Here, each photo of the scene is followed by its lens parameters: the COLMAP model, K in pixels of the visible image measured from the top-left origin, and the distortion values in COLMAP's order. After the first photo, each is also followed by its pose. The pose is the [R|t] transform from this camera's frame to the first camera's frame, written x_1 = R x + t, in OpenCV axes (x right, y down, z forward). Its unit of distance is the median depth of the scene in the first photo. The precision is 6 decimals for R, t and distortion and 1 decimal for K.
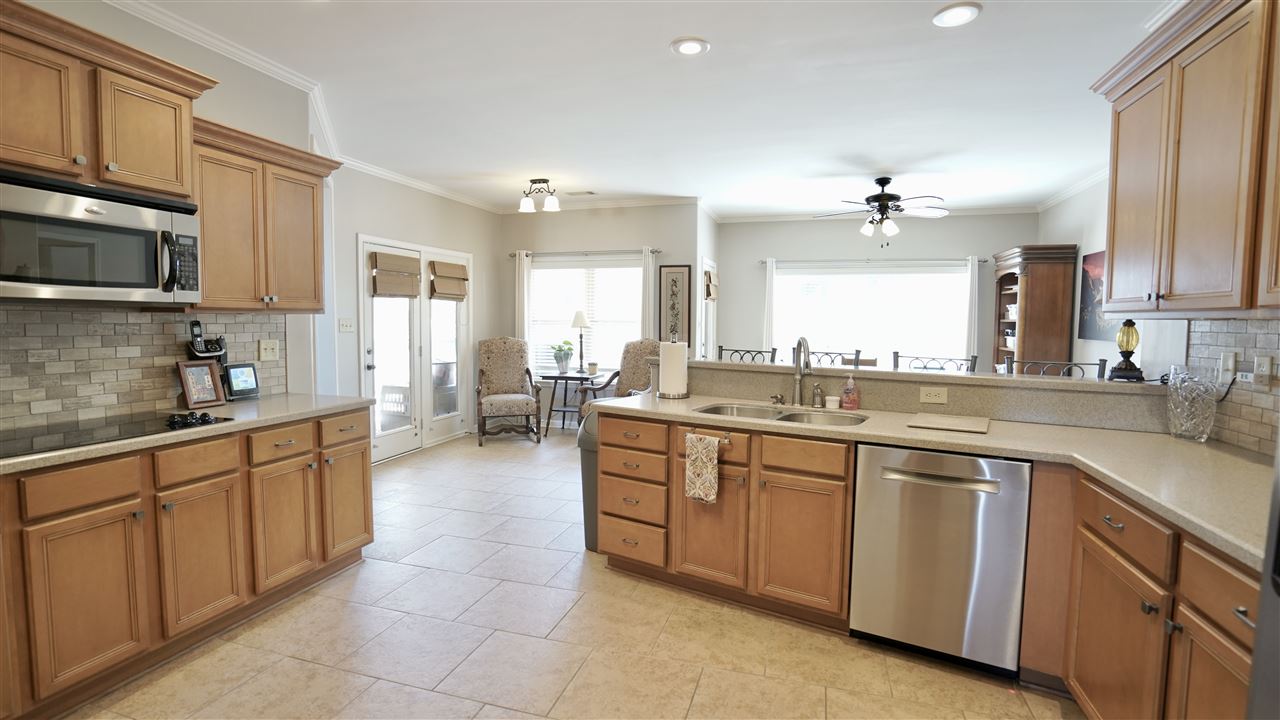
lens RADIAL K [[598.4, 0, 636.9], [0, 598.4, 358.6], [0, 0, 1]] dist [-0.029282, 0.000093]
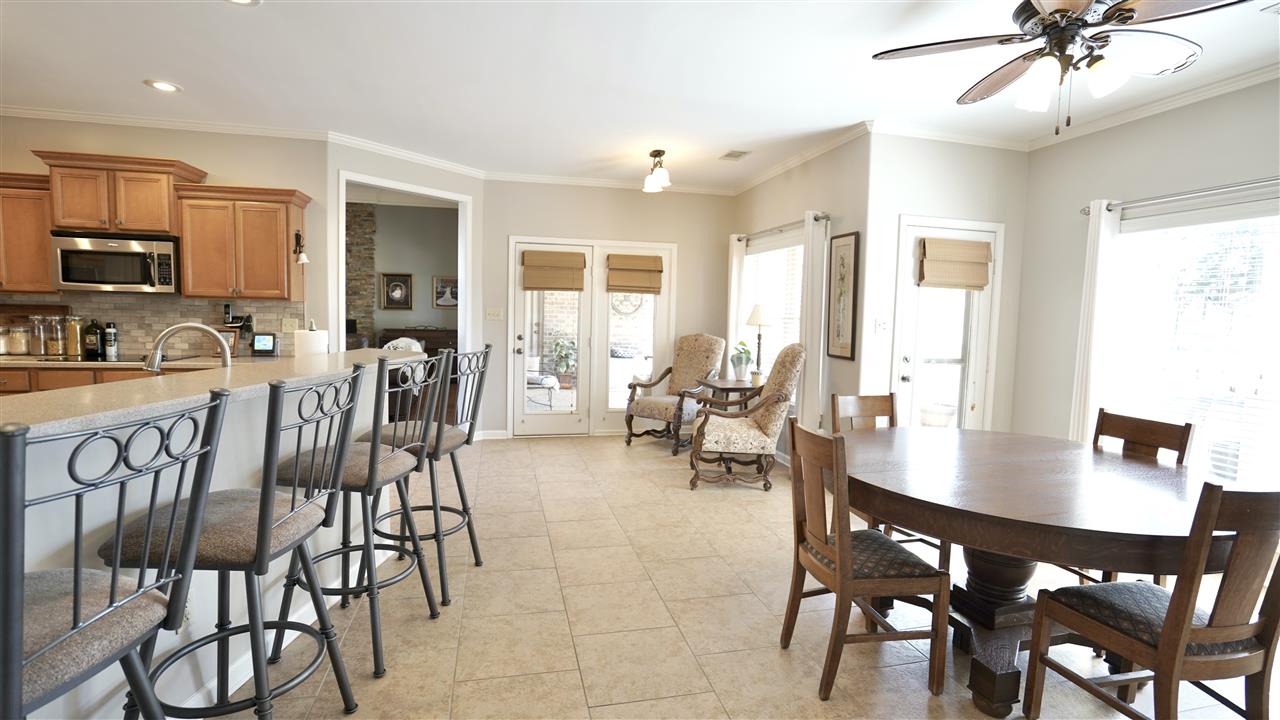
lens RADIAL K [[598.4, 0, 636.9], [0, 598.4, 358.6], [0, 0, 1]] dist [-0.029282, 0.000093]
pose [[0.502849, 0.075661, -0.861056, 0.669299], [-0.078476, 0.996044, 0.041693, -0.038021], [0.860804, 0.046607, 0.506797, 0.615187]]
